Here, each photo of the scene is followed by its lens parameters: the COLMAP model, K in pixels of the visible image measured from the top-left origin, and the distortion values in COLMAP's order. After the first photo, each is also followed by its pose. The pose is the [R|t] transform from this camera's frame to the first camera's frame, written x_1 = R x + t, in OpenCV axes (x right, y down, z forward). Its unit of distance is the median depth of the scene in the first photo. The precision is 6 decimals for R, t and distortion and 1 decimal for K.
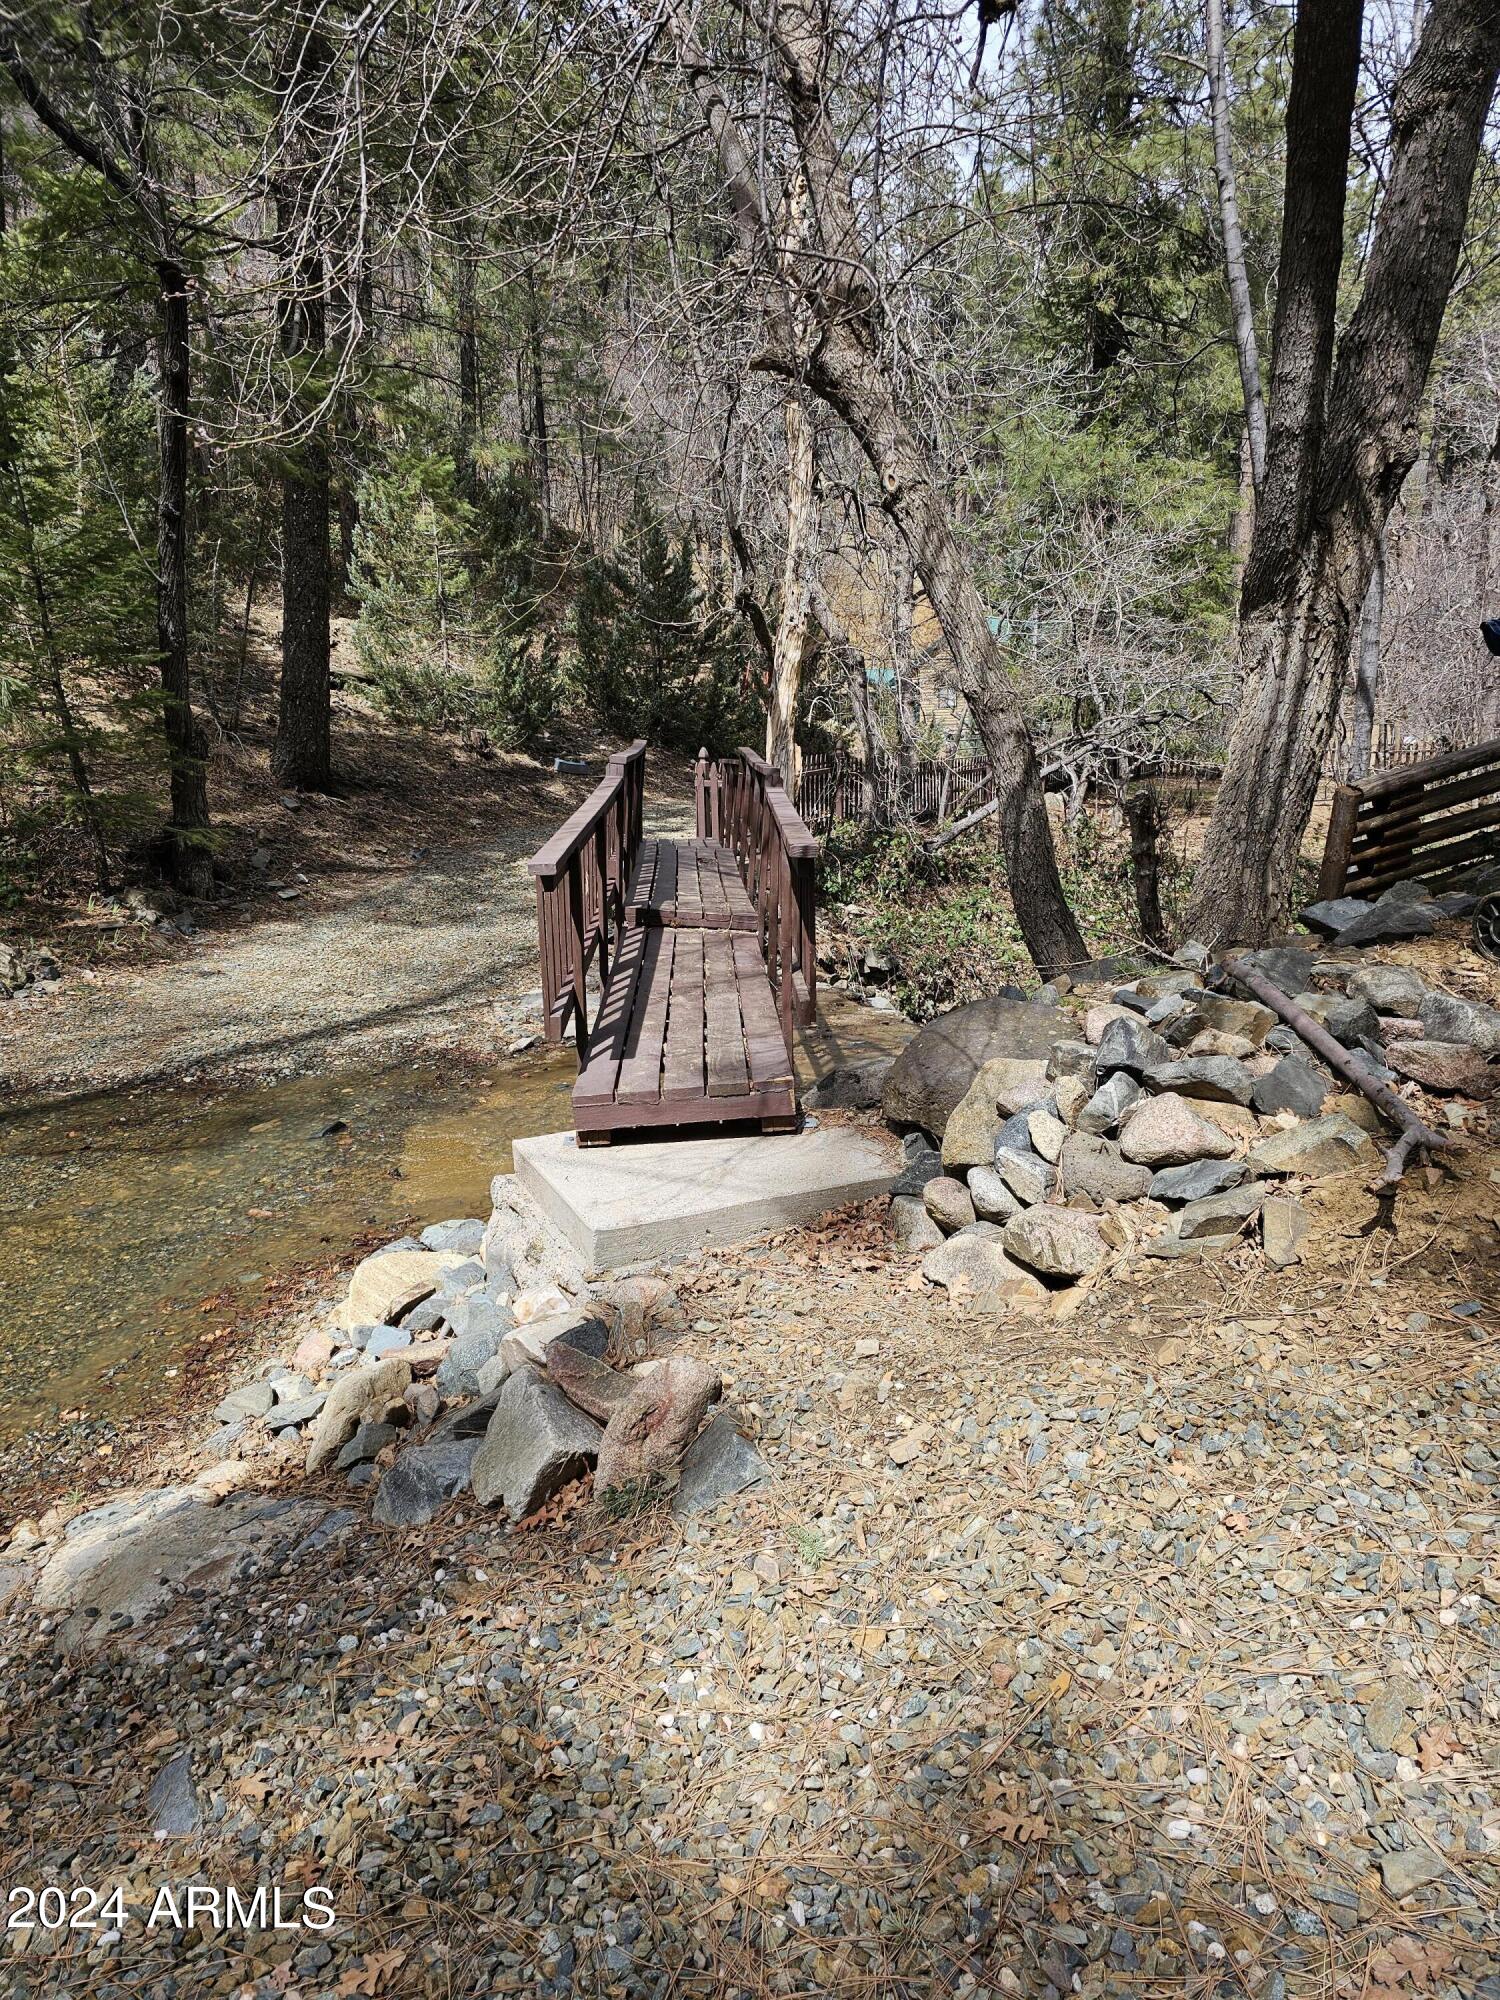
lens RADIAL K [[1338.7, 0, 762.9], [0, 1338.7, 1008.0], [0, 0, 1]] dist [0.060525, -0.055322]
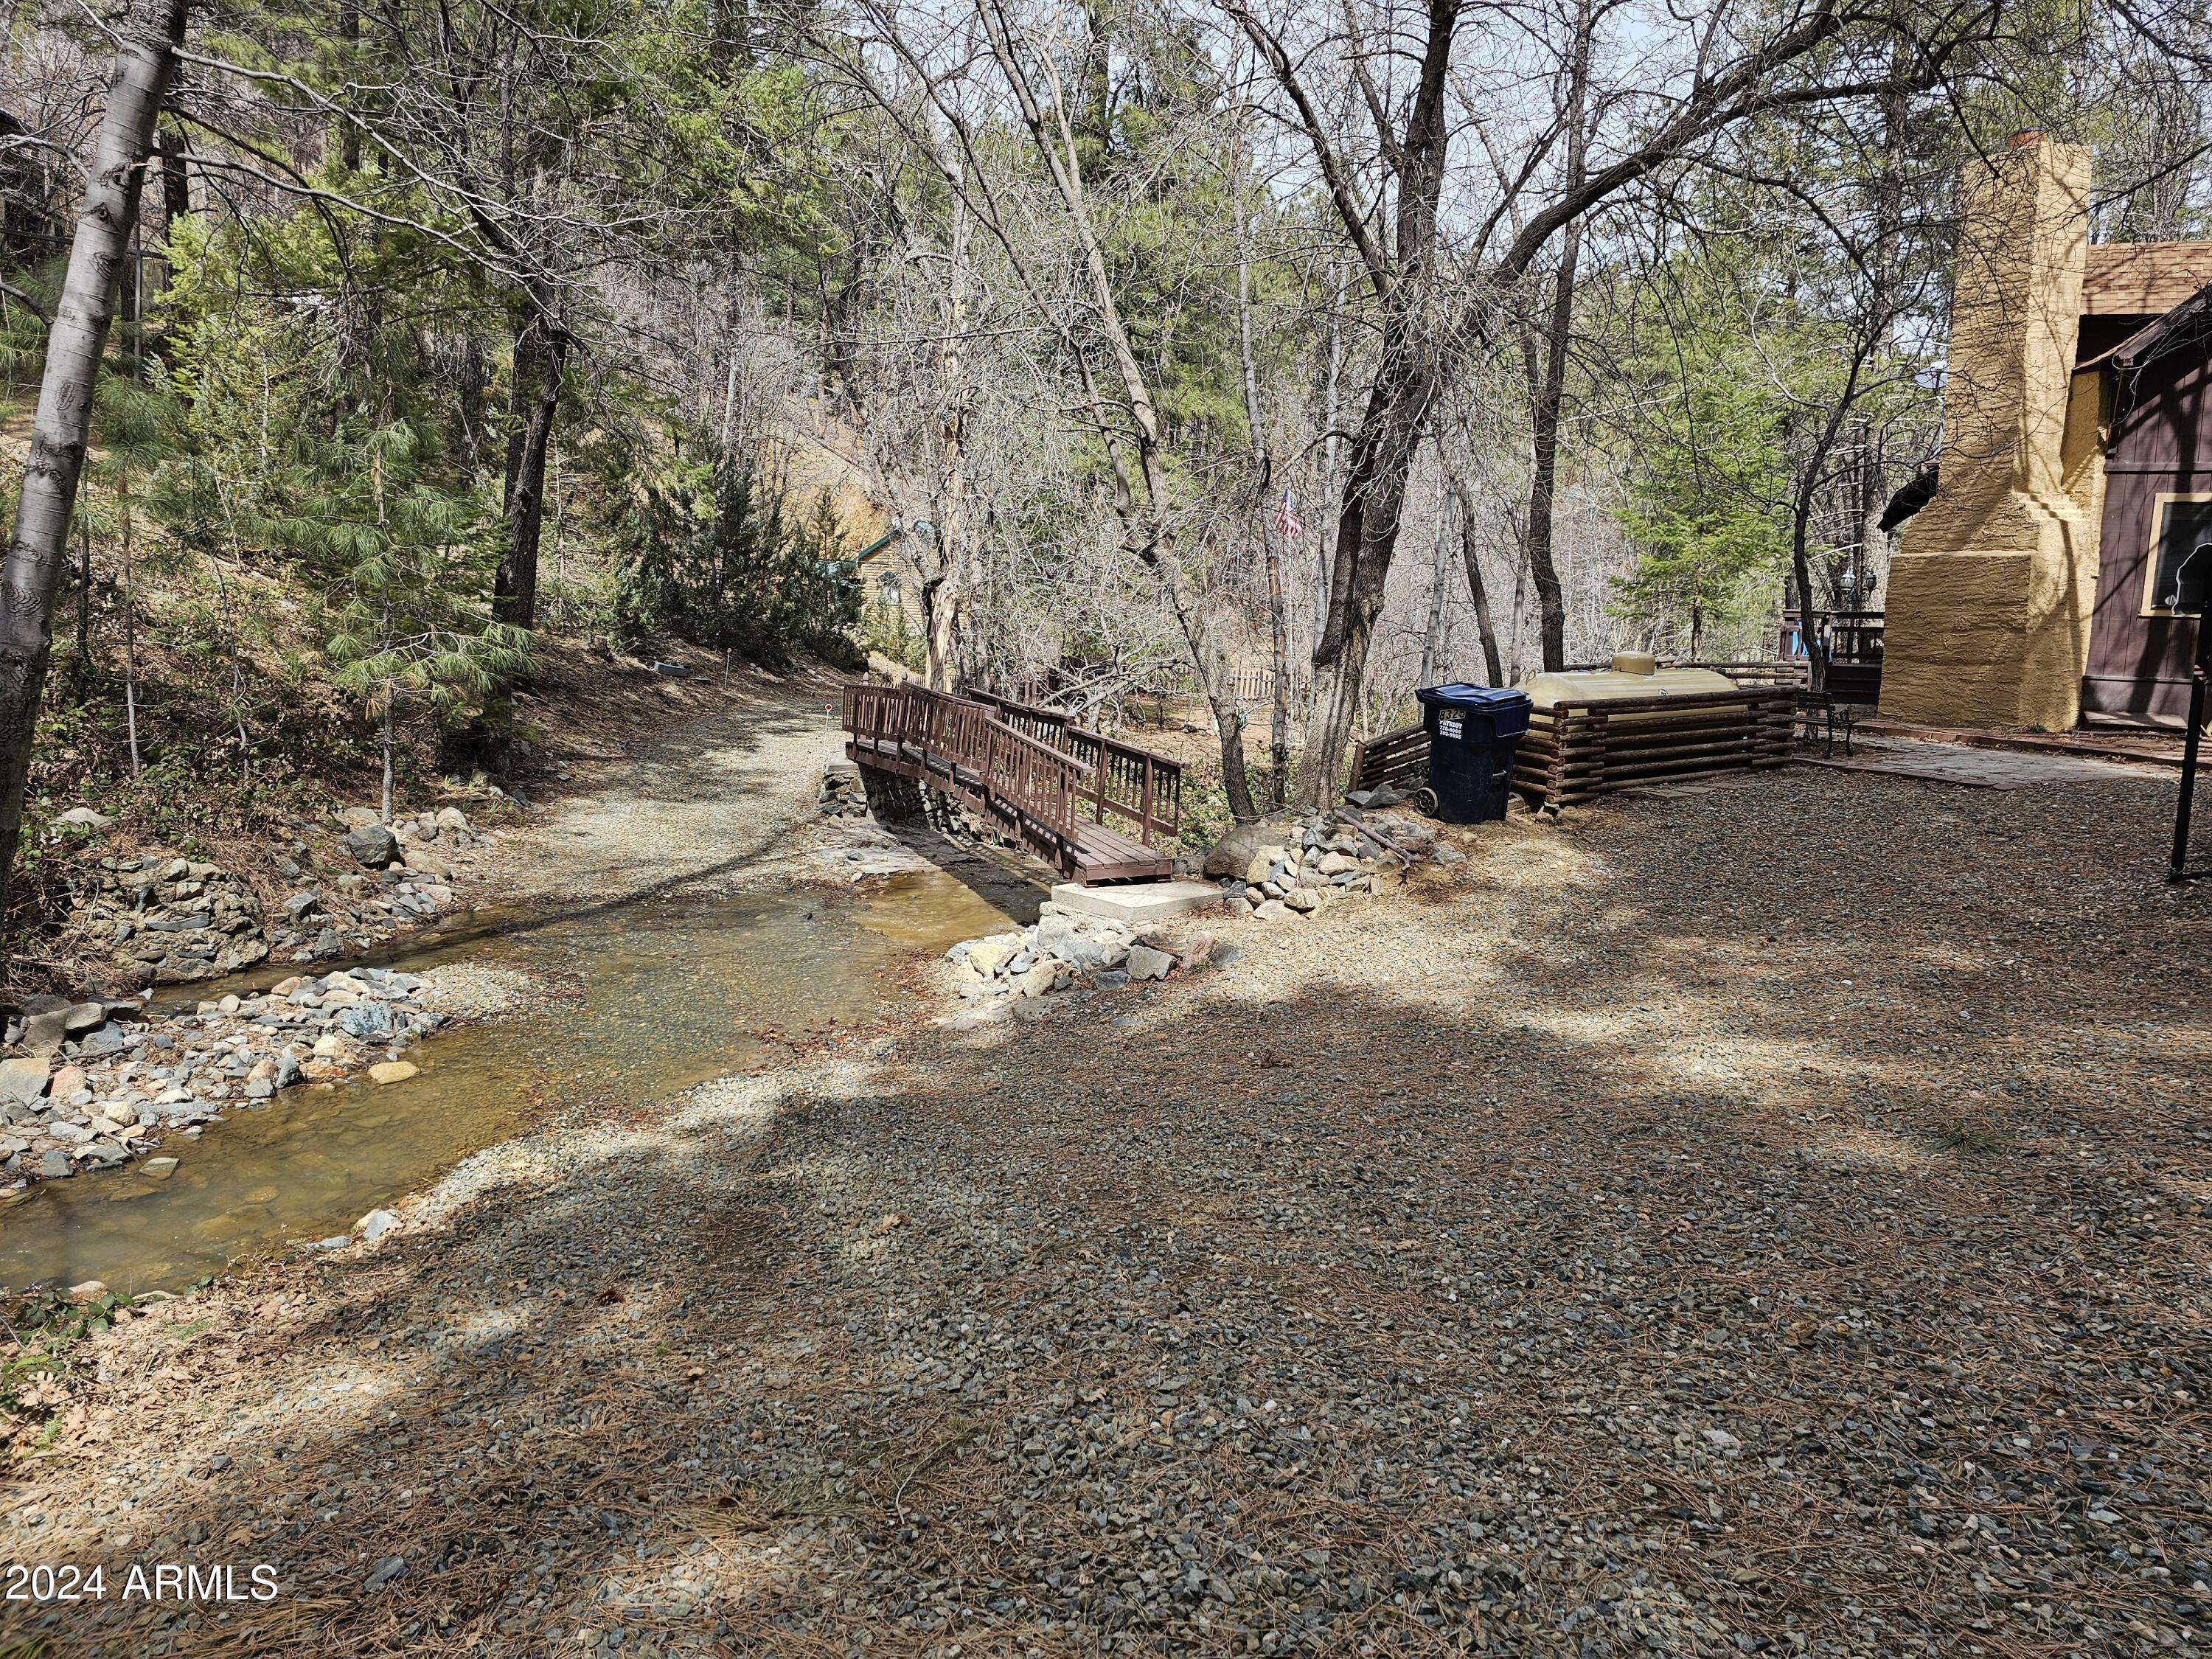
lens RADIAL K [[1480.6, 0, 1097.5], [0, 1480.6, 825.6], [0, 0, 1]] dist [0.060525, -0.055322]
pose [[0.948703, 0.011454, 0.315961, -0.972126], [0.007494, 0.998248, -0.058688, 0.151988], [-0.316080, 0.058046, 0.946955, -1.540979]]
